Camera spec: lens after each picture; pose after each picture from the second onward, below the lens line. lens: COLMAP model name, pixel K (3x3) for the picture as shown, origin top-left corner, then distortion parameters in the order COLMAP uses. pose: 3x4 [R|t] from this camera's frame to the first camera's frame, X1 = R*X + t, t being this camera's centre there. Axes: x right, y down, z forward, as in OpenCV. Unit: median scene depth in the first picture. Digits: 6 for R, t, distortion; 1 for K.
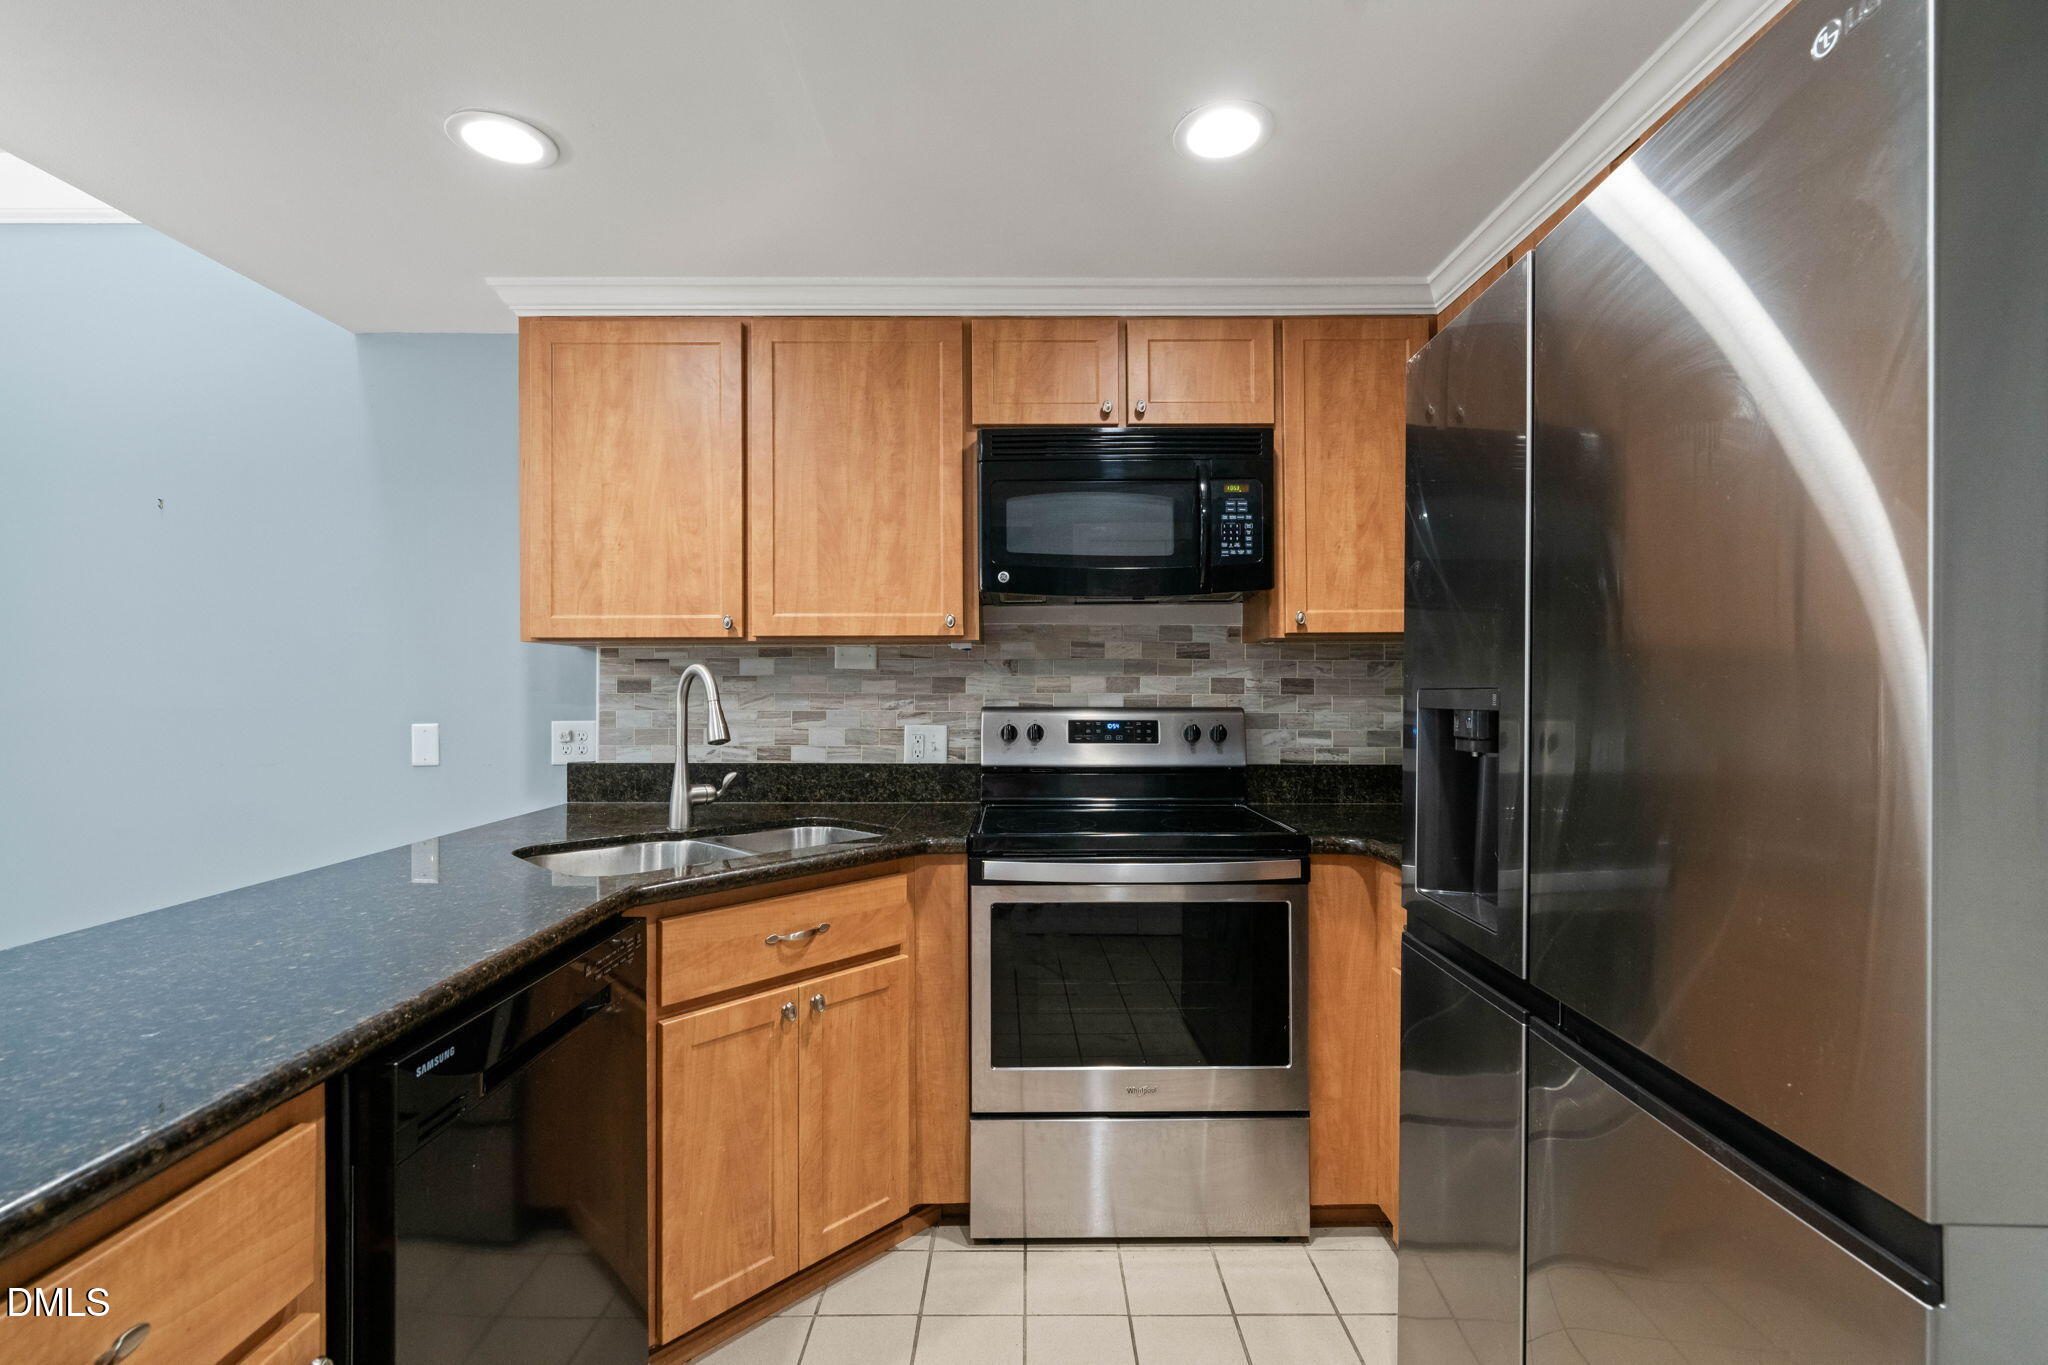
lens RADIAL K [[892.2, 0, 1024.0], [0, 892.2, 682.5], [0, 0, 1]] dist [-0.001964, -0.000386]
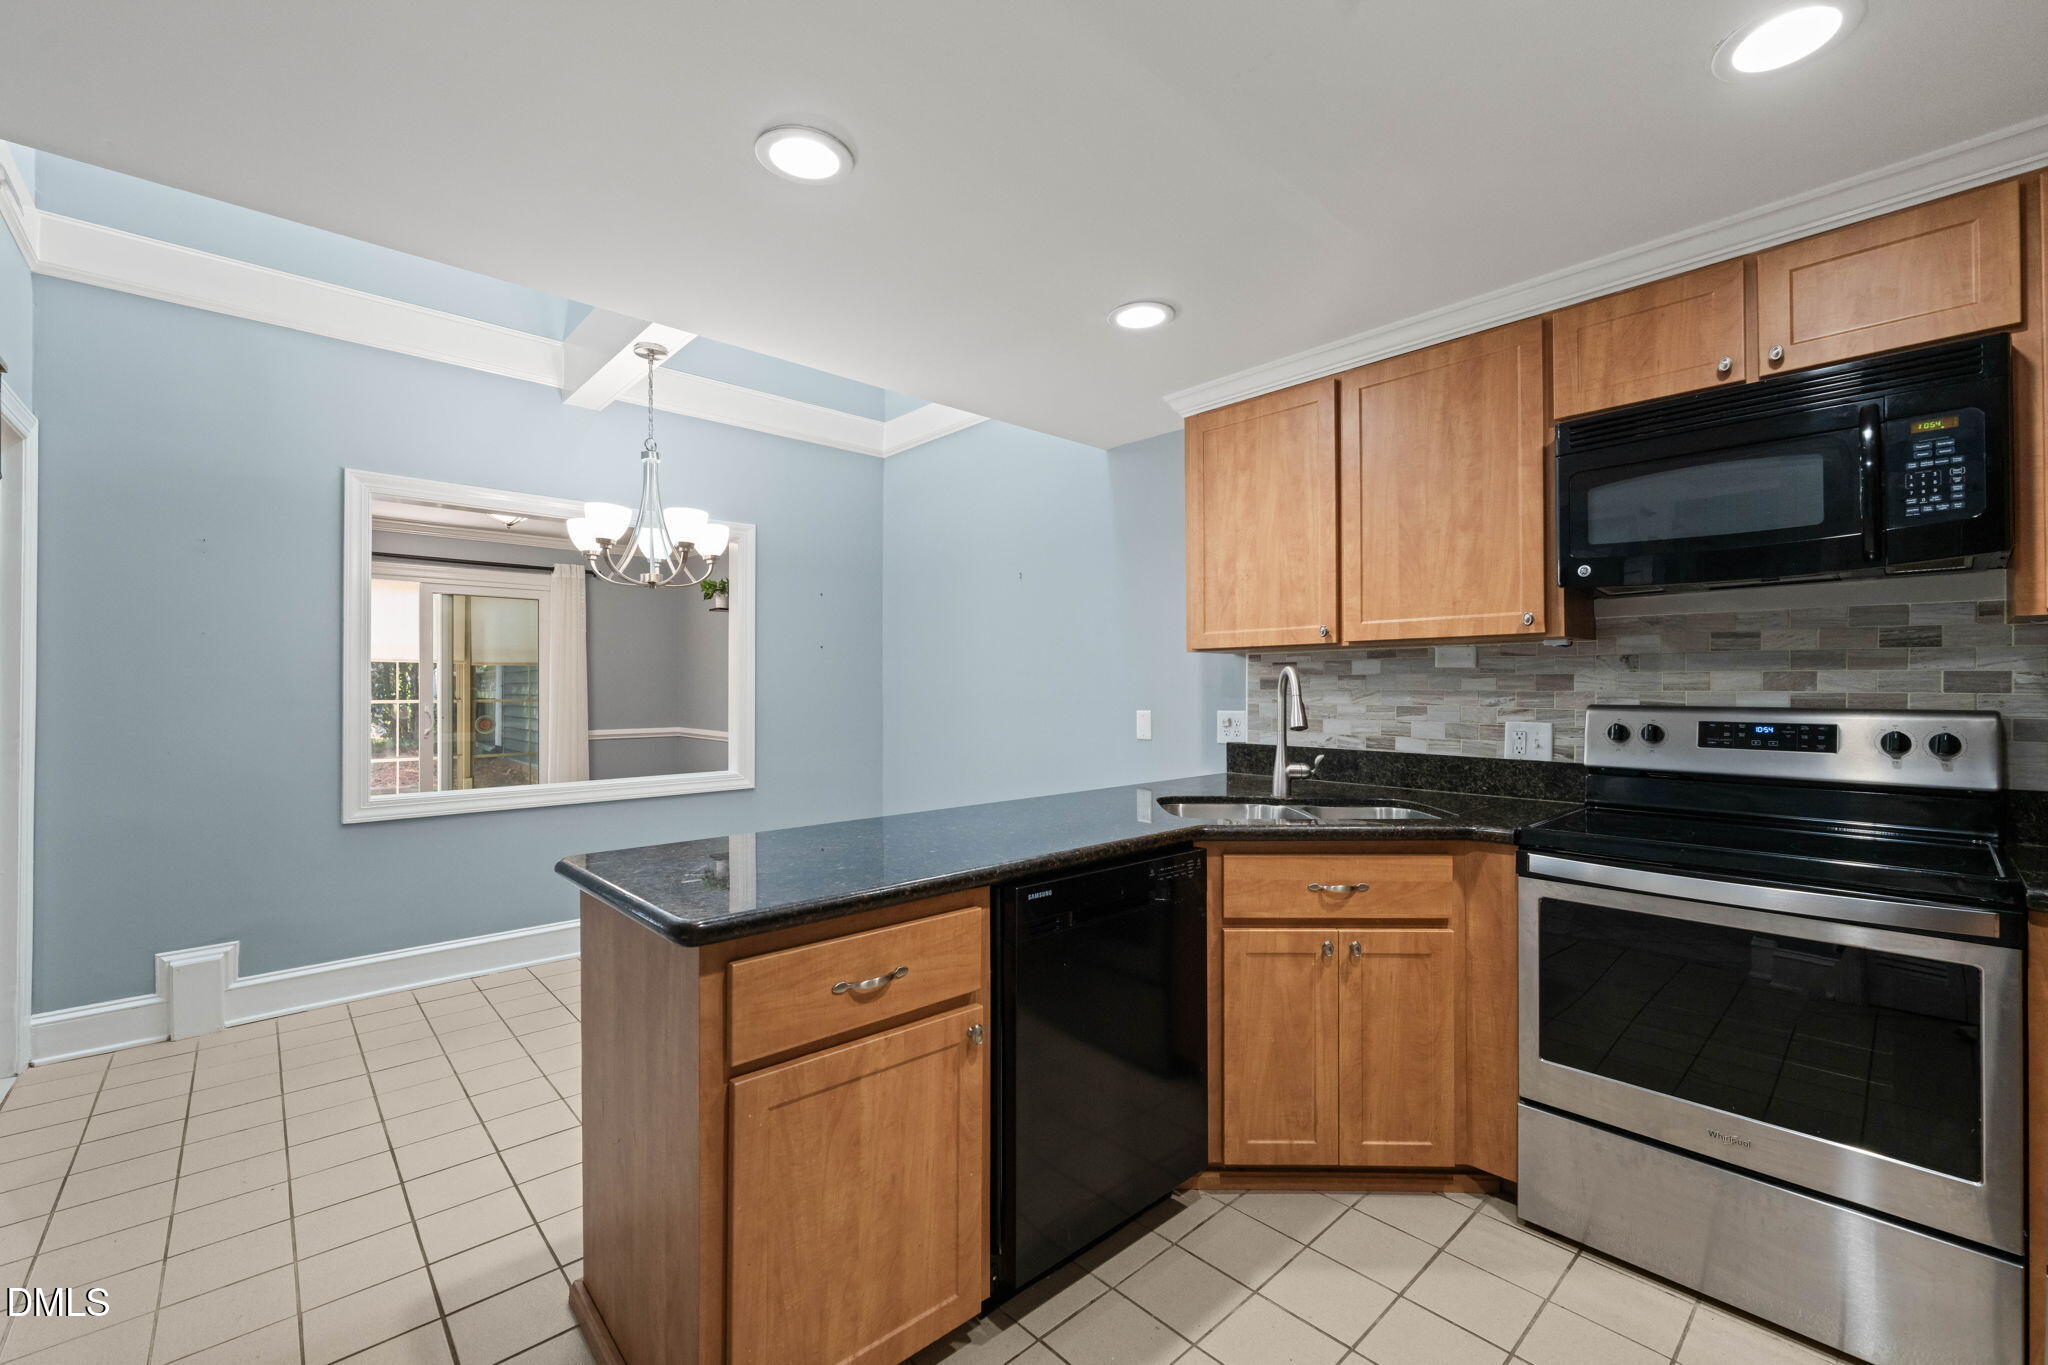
lens RADIAL K [[838.5, 0, 1032.3], [0, 838.5, 683.5], [0, 0, 1]] dist [-0.002092, -0.000124]
pose [[0.677186, -0.002988, -0.735806, 0.233917], [0.005111, 0.999987, 0.000643, 0.000807], [0.735794, -0.004196, 0.677192, -0.059778]]
